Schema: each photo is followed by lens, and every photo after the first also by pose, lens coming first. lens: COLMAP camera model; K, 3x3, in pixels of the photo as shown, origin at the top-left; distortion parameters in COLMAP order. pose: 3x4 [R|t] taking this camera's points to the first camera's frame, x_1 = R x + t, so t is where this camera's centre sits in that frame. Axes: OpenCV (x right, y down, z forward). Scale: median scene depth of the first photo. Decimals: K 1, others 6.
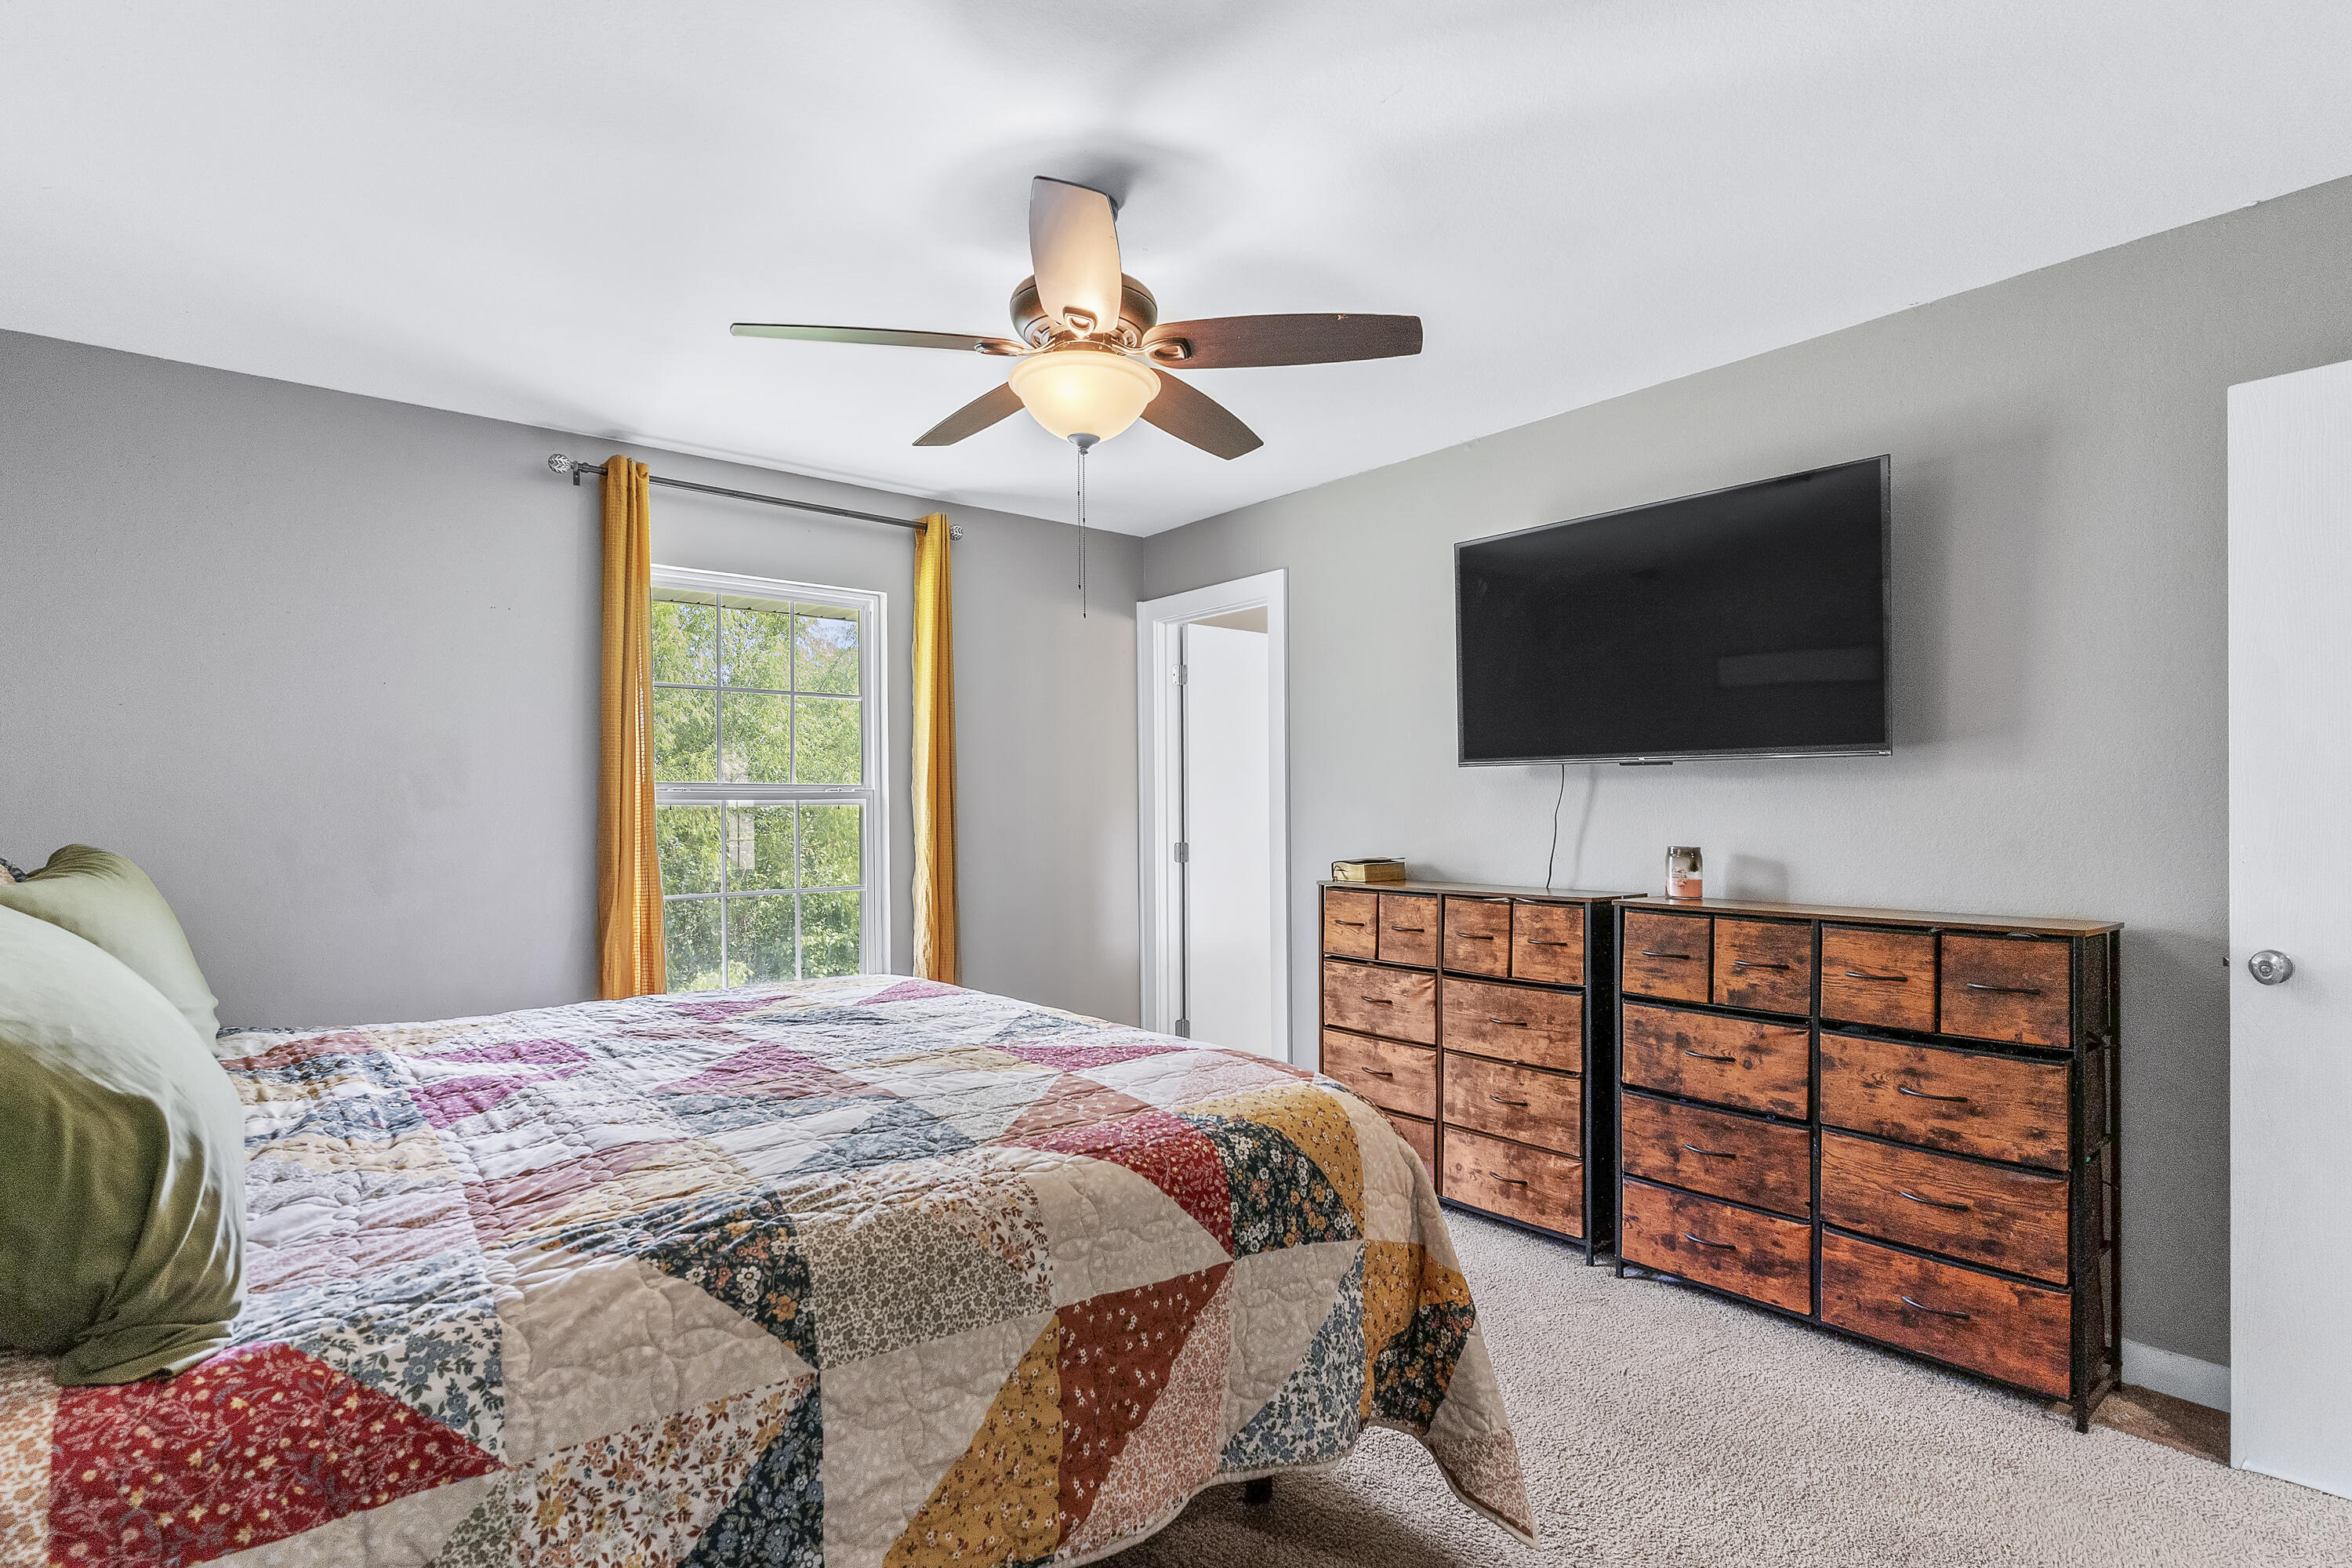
lens RADIAL K [[1119.4, 0, 1188.7], [0, 1119.4, 800.7], [0, 0, 1]] dist [-0.000565, 0.000000]
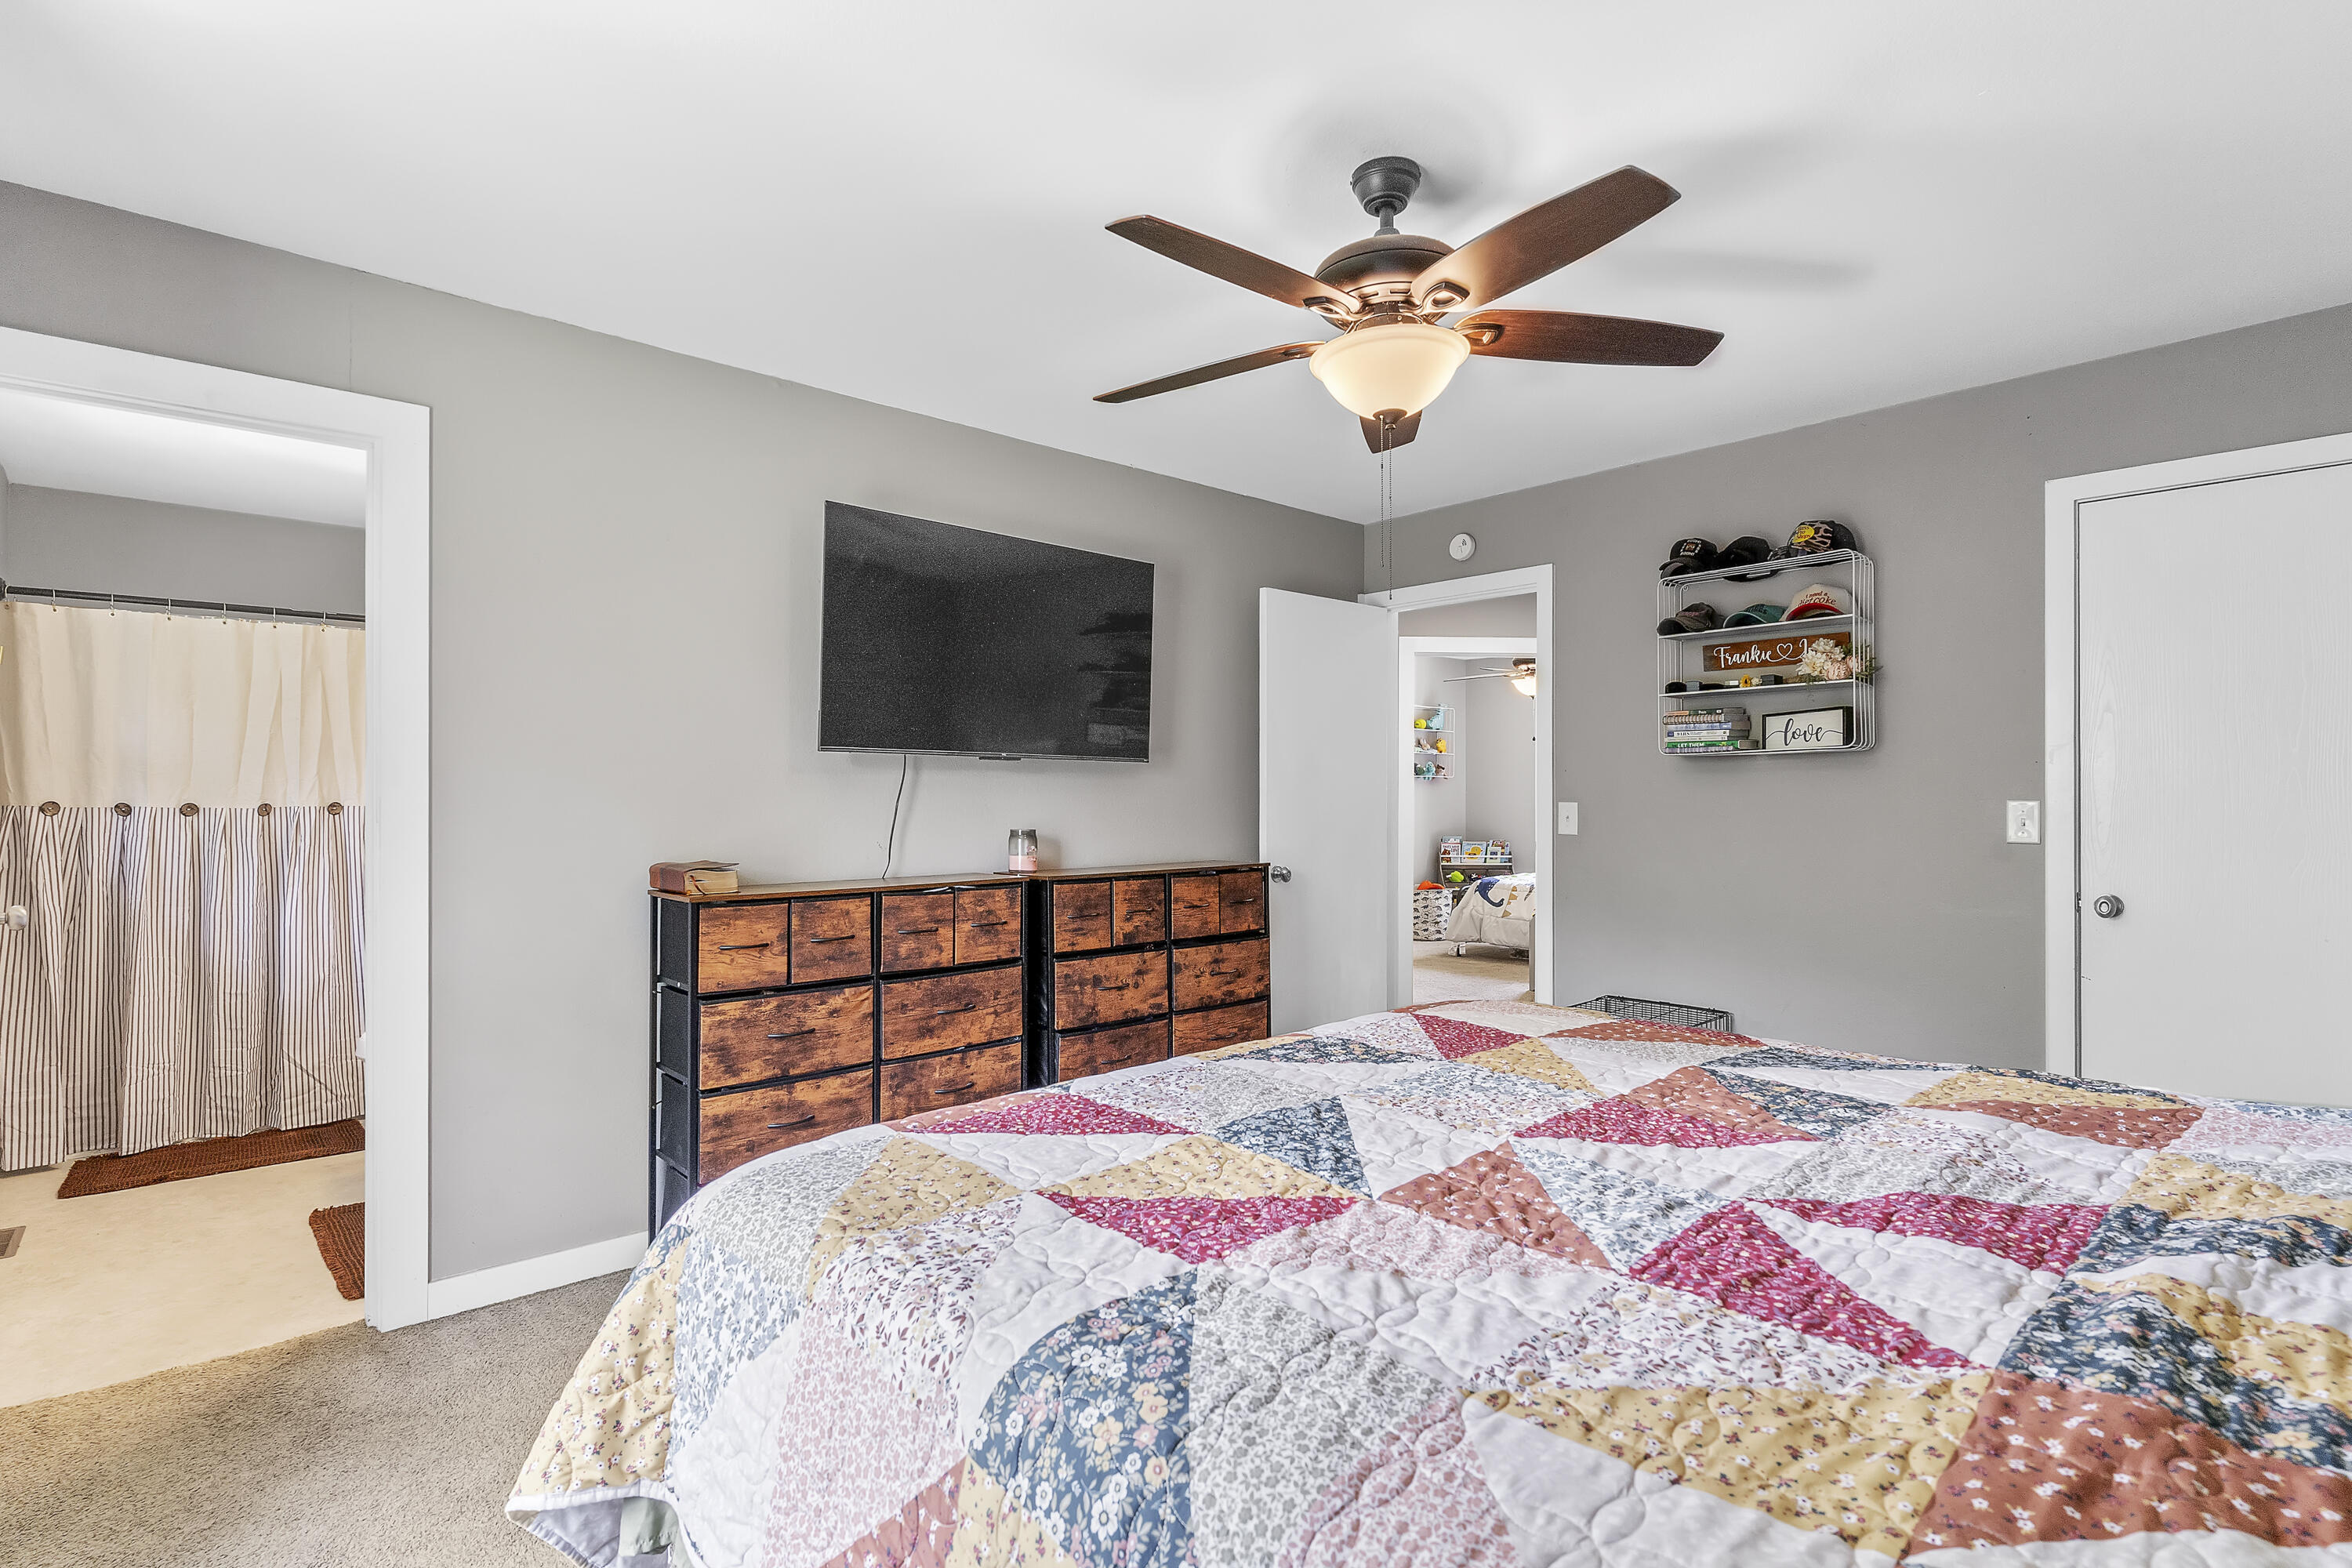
lens RADIAL K [[1119.4, 0, 1188.7], [0, 1119.4, 800.7], [0, 0, 1]] dist [-0.000565, 0.000000]
pose [[-0.031924, 0.009850, 0.999442, -0.762637], [0.004440, 0.999943, -0.009713, 0.021522], [-0.999480, 0.004127, -0.031966, 0.860893]]
